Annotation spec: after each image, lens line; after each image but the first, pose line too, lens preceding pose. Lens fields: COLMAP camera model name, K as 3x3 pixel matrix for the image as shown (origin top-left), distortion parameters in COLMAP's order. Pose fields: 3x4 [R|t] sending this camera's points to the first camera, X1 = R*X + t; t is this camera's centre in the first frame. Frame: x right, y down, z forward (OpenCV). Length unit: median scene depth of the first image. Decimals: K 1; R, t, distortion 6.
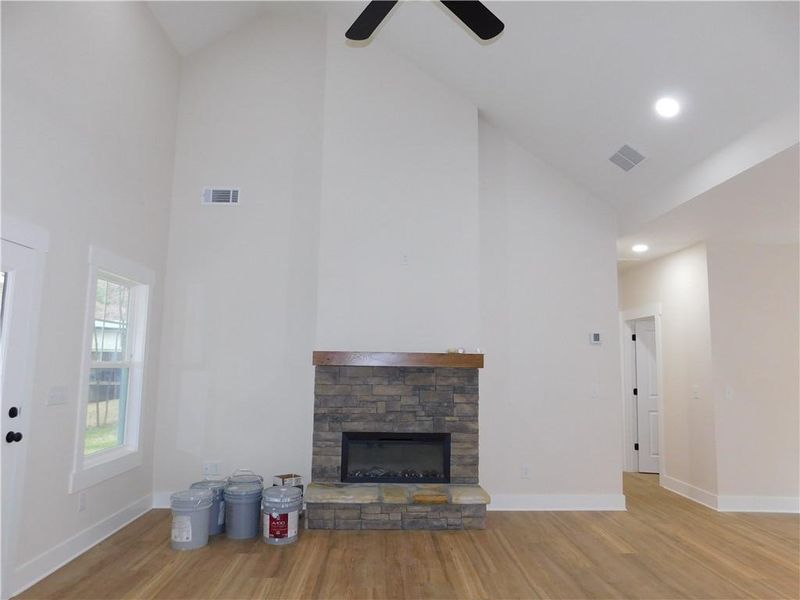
lens RADIAL K [[568.3, 0, 400.0], [0, 568.3, 300.0], [0, 0, 1]] dist [-0.003044, 0.001452]
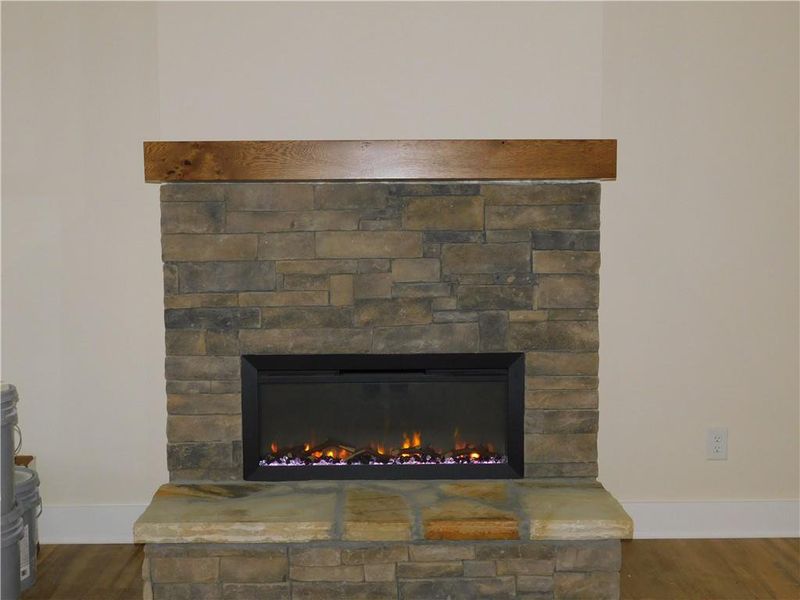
lens RADIAL K [[911.2, 0, 400.0], [0, 911.2, 300.0], [0, 0, 1]] dist [0.003921, 0.002627]
pose [[0.999157, -0.019483, -0.036148, 0.028646], [0.026369, 0.979220, 0.201080, 0.075046], [0.031479, -0.201863, 0.978908, 0.409662]]
